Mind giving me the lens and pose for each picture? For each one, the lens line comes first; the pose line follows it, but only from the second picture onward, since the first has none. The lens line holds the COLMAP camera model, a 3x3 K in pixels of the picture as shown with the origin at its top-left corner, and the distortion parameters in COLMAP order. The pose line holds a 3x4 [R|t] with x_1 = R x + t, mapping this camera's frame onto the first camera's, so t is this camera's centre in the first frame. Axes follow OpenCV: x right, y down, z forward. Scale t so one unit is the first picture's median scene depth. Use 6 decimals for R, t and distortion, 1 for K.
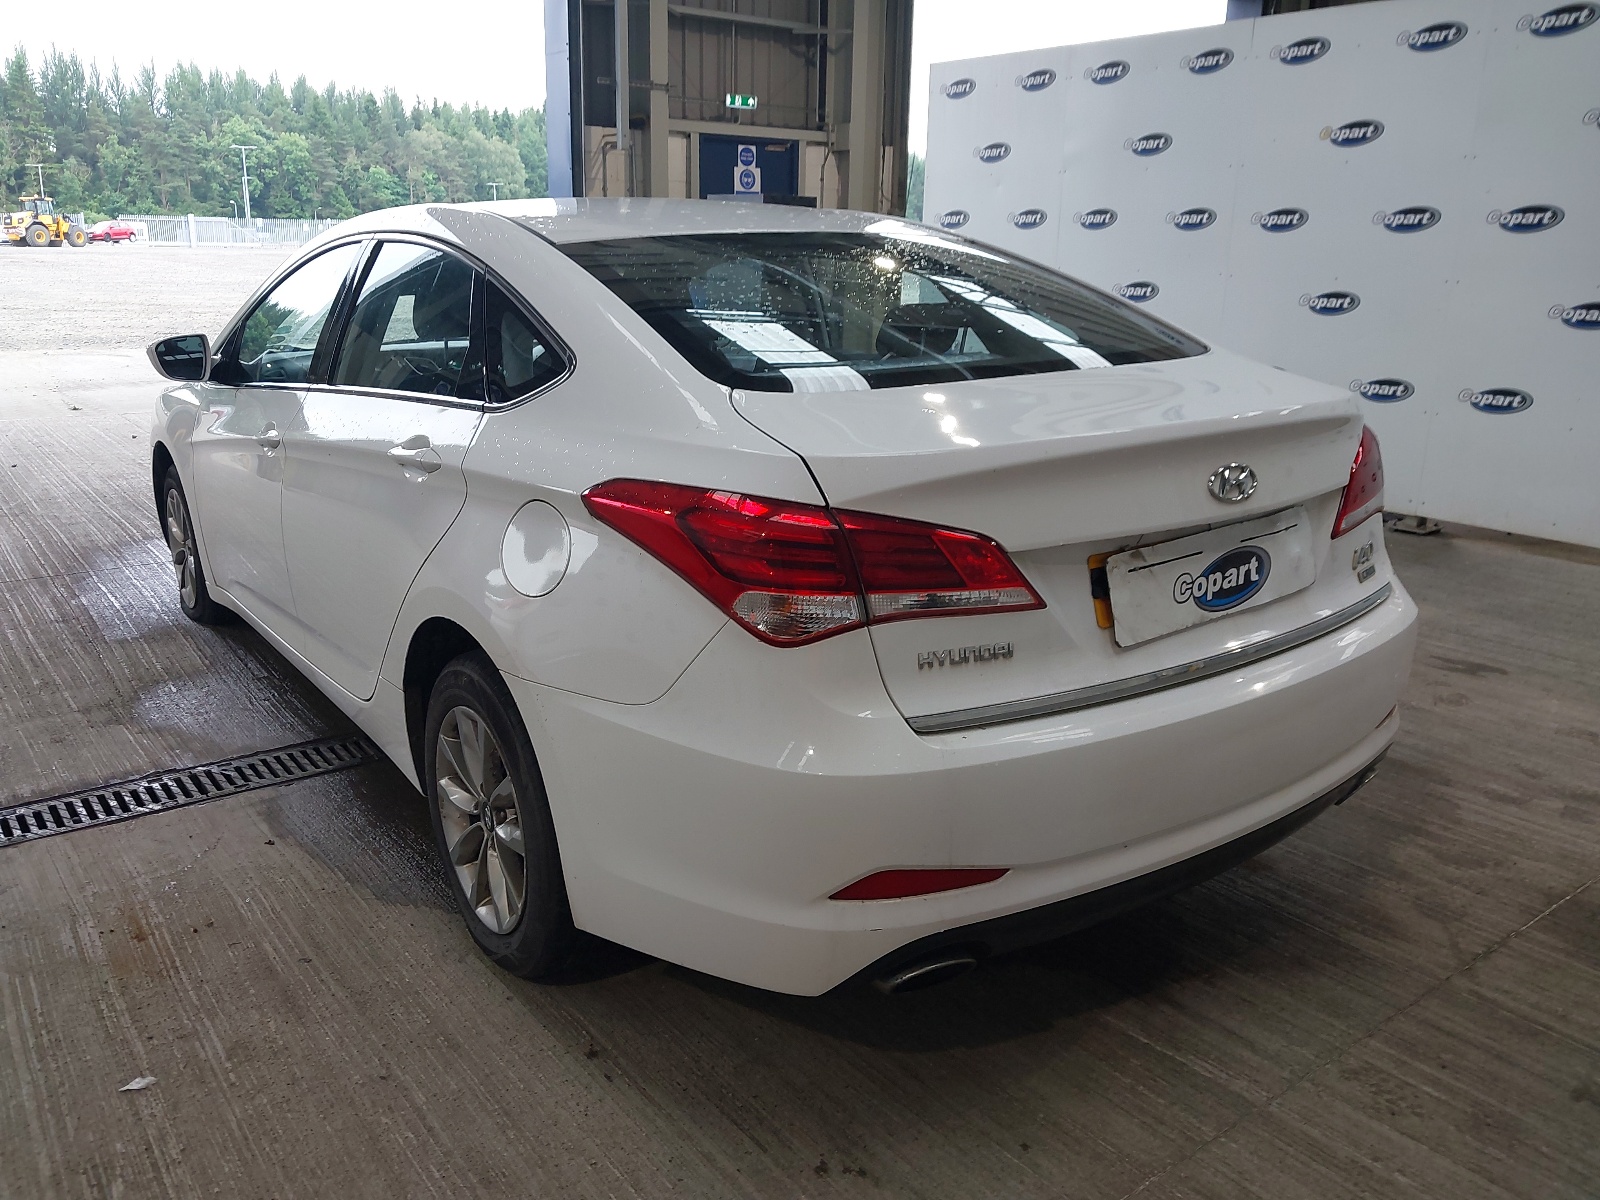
lens RADIAL K [[1256.4, 0, 795.1], [0, 1256.4, 598.1], [0, 0, 1]] dist [0.014401, -0.007584]
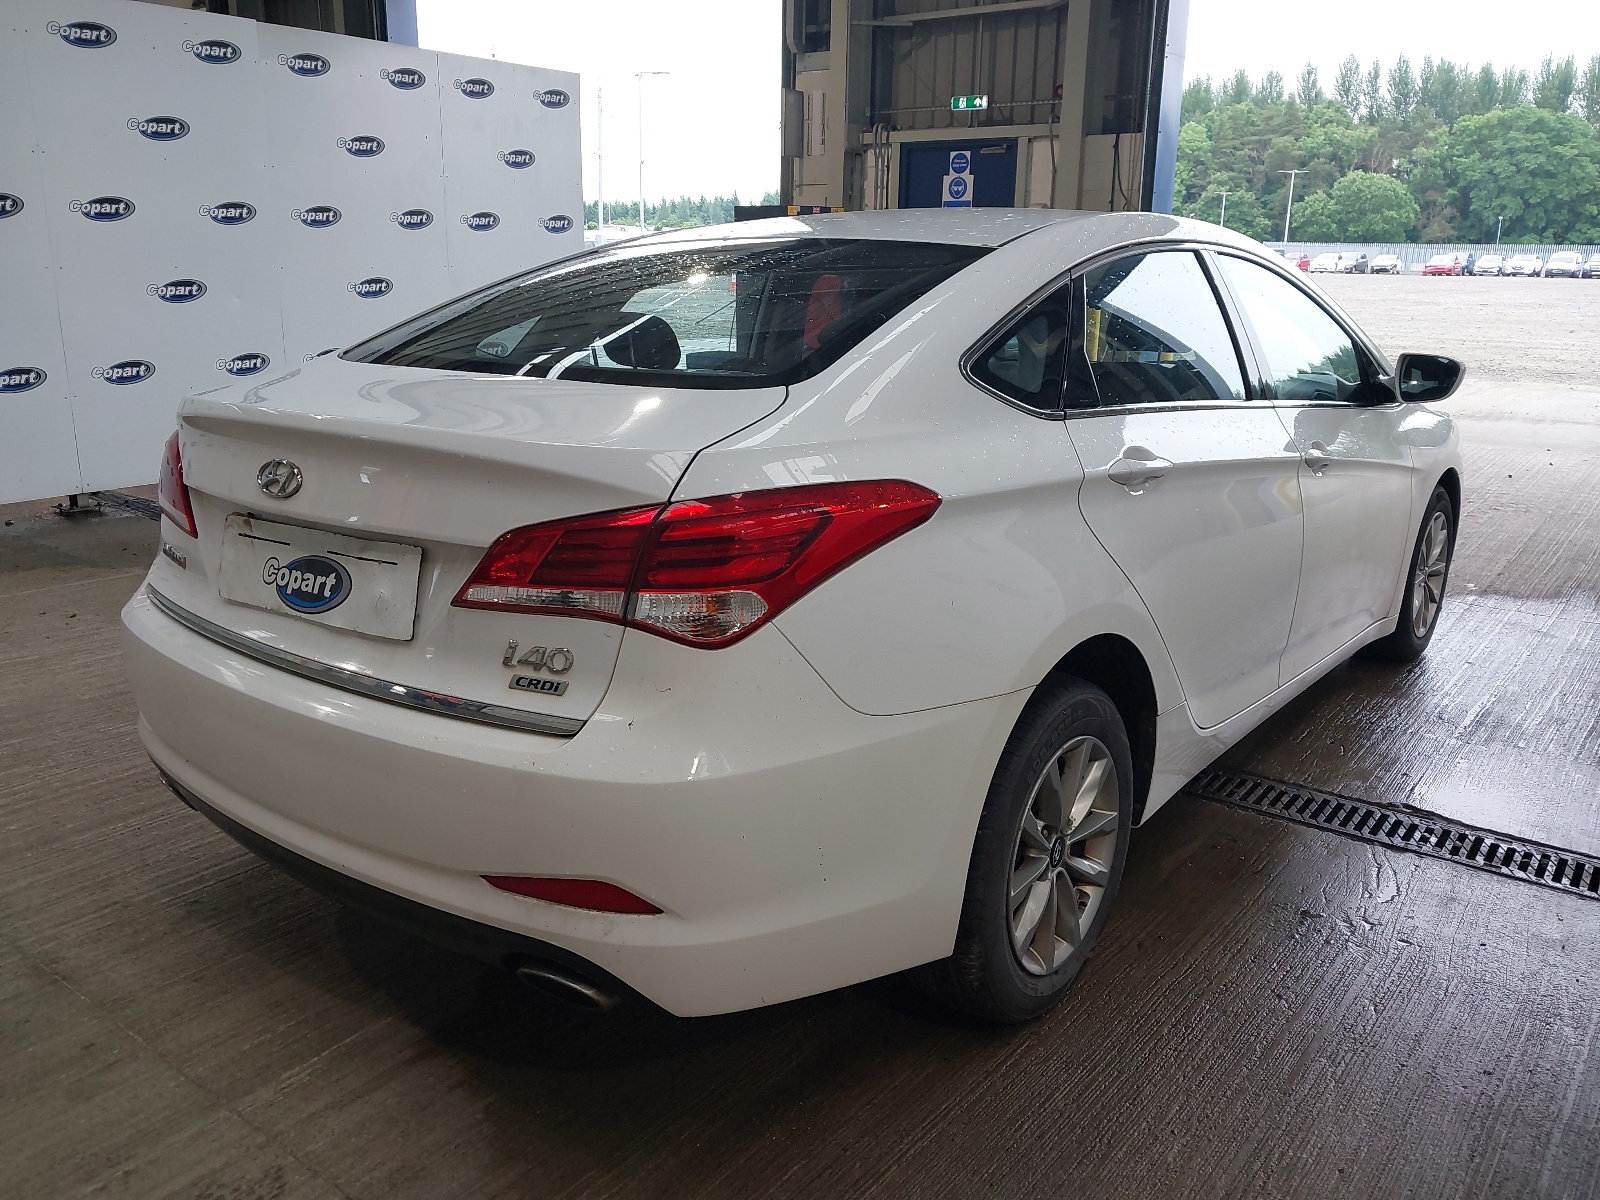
lens RADIAL K [[1256.4, 0, 800.6], [0, 1256.4, 602.6], [0, 0, 1]] dist [0.014401, -0.007584]
pose [[0.280159, 0.245307, -0.928081, 0.891206], [-0.273957, 0.947023, 0.167615, -0.175722], [0.920032, 0.207295, 0.332521, 0.679455]]
